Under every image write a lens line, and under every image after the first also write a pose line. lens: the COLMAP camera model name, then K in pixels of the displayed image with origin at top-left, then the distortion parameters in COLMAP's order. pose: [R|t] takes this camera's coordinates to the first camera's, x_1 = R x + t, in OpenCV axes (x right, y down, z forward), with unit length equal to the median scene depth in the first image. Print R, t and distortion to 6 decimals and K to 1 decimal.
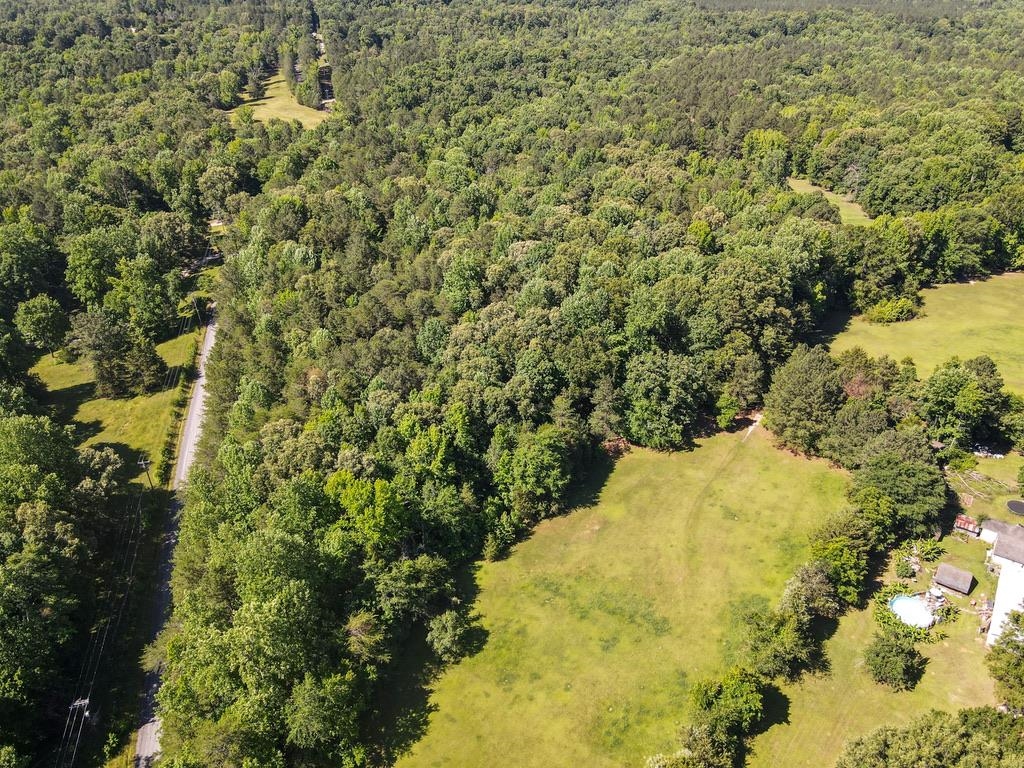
lens RADIAL K [[754.6, 0, 510.1], [0, 754.6, 384.5], [0, 0, 1]] dist [0.016737, 0.002644]
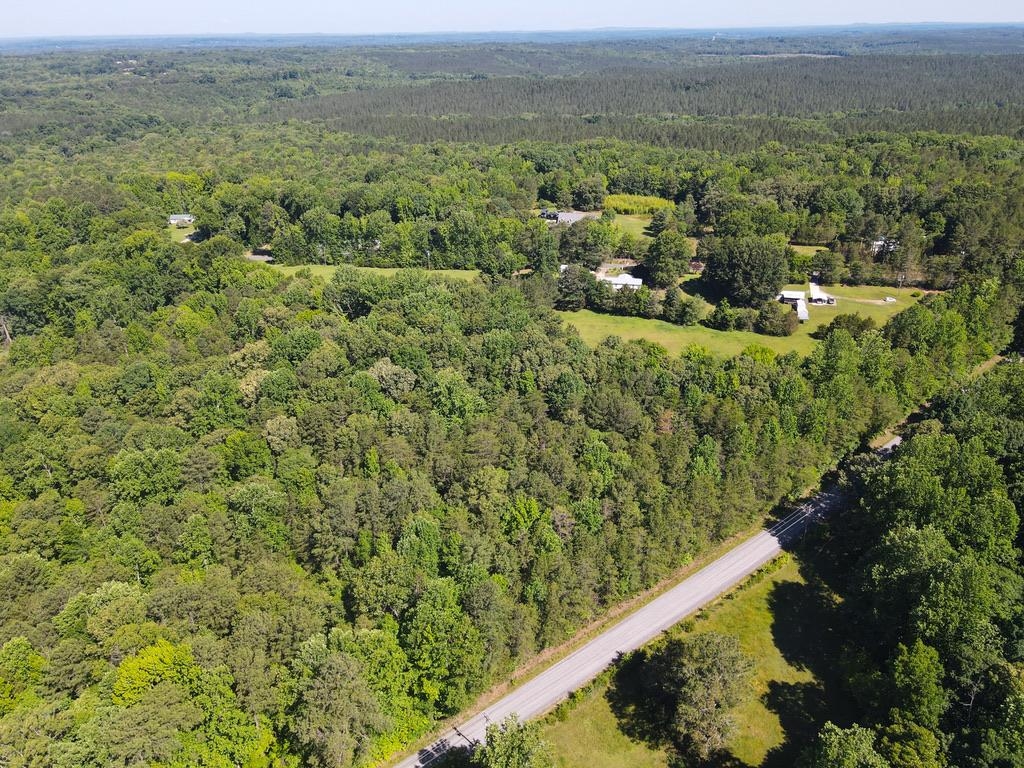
lens RADIAL K [[754.6, 0, 517.7], [0, 754.6, 383.3], [0, 0, 1]] dist [0.016737, 0.002644]
pose [[-0.391652, -0.376324, 0.839636, -1.118667], [0.511285, 0.669670, 0.538637, -0.784286], [-0.764981, 0.640252, -0.069868, 1.232046]]
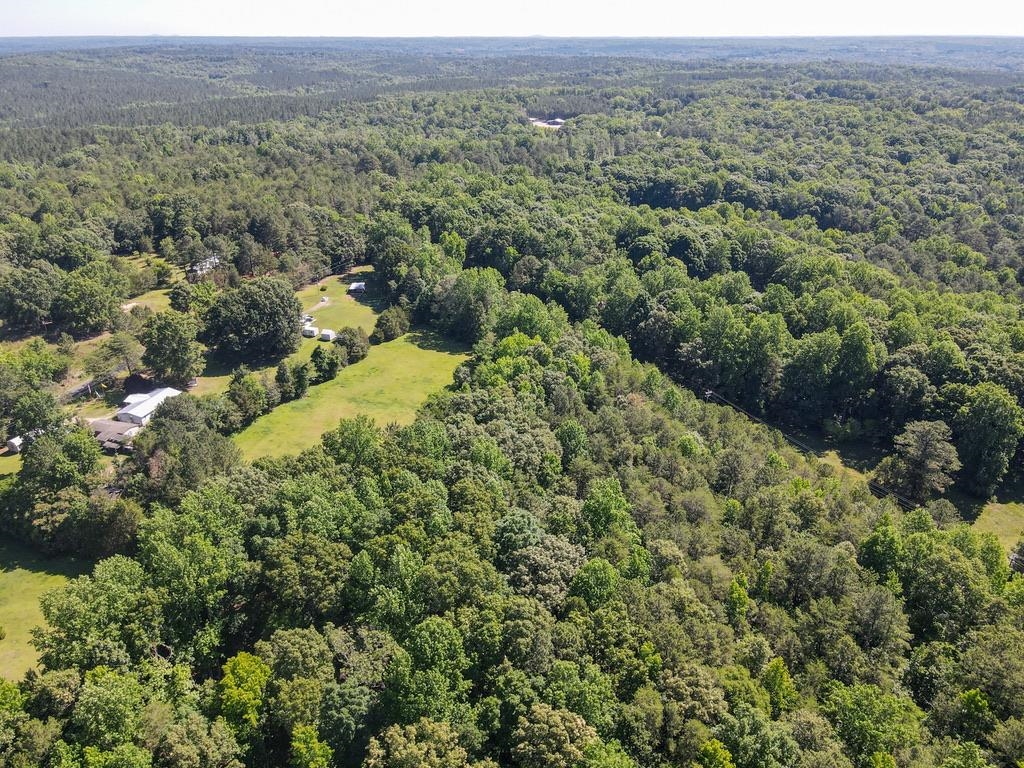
lens RADIAL K [[754.6, 0, 528.4], [0, 754.6, 385.9], [0, 0, 1]] dist [0.016737, 0.002644]
pose [[-0.941732, 0.153824, -0.299130, 0.263121], [-0.171914, 0.544267, 0.821109, -0.991673], [0.289113, 0.824689, -0.486109, 1.531286]]
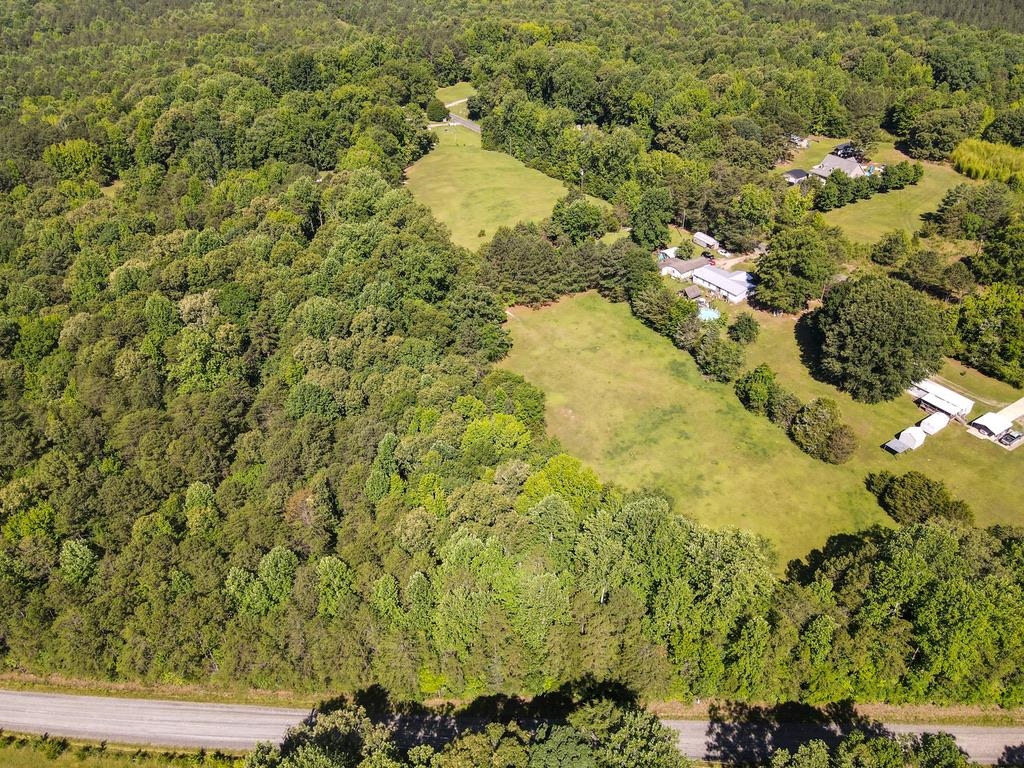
lens RADIAL K [[754.6, 0, 517.8], [0, 754.6, 384.0], [0, 0, 1]] dist [0.016737, 0.002644]
pose [[0.339406, -0.535265, 0.773495, -0.754991], [0.518456, 0.792578, 0.320974, -0.255906], [-0.784861, 0.292083, 0.546516, 0.338636]]
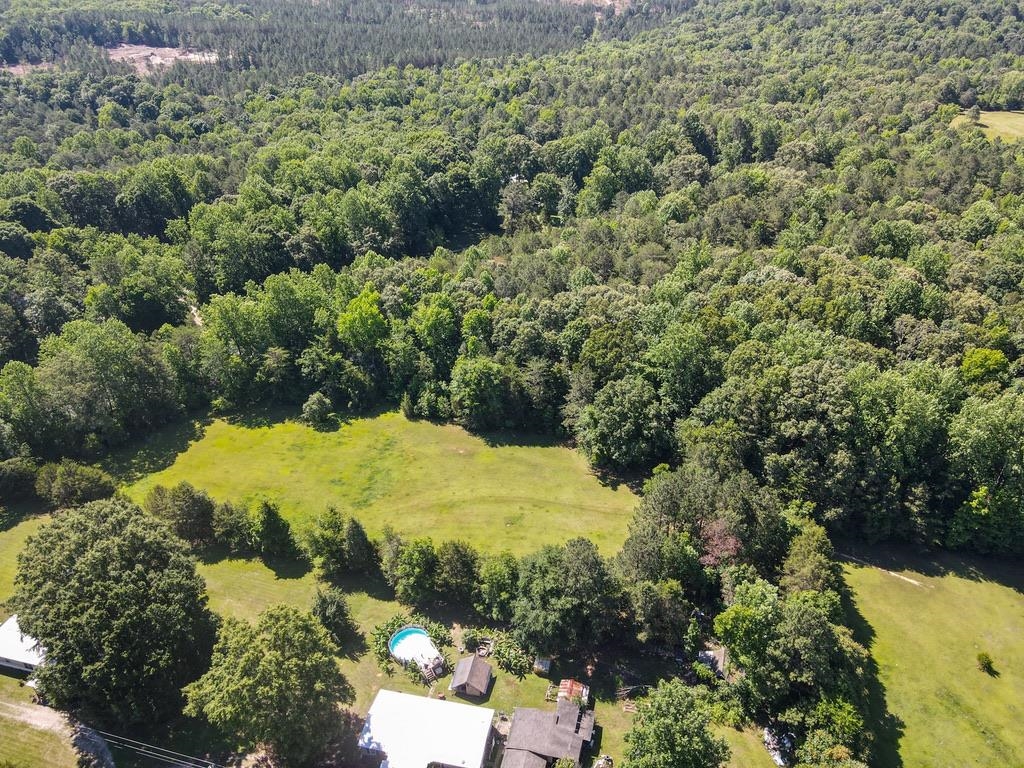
lens RADIAL K [[754.6, 0, 515.1], [0, 754.6, 362.9], [0, 0, 1]] dist [0.016737, 0.002644]
pose [[0.385282, 0.493449, -0.779786, 0.863364], [-0.494040, 0.824019, 0.277340, -0.246852], [0.779411, 0.278391, 0.561263, 0.345391]]
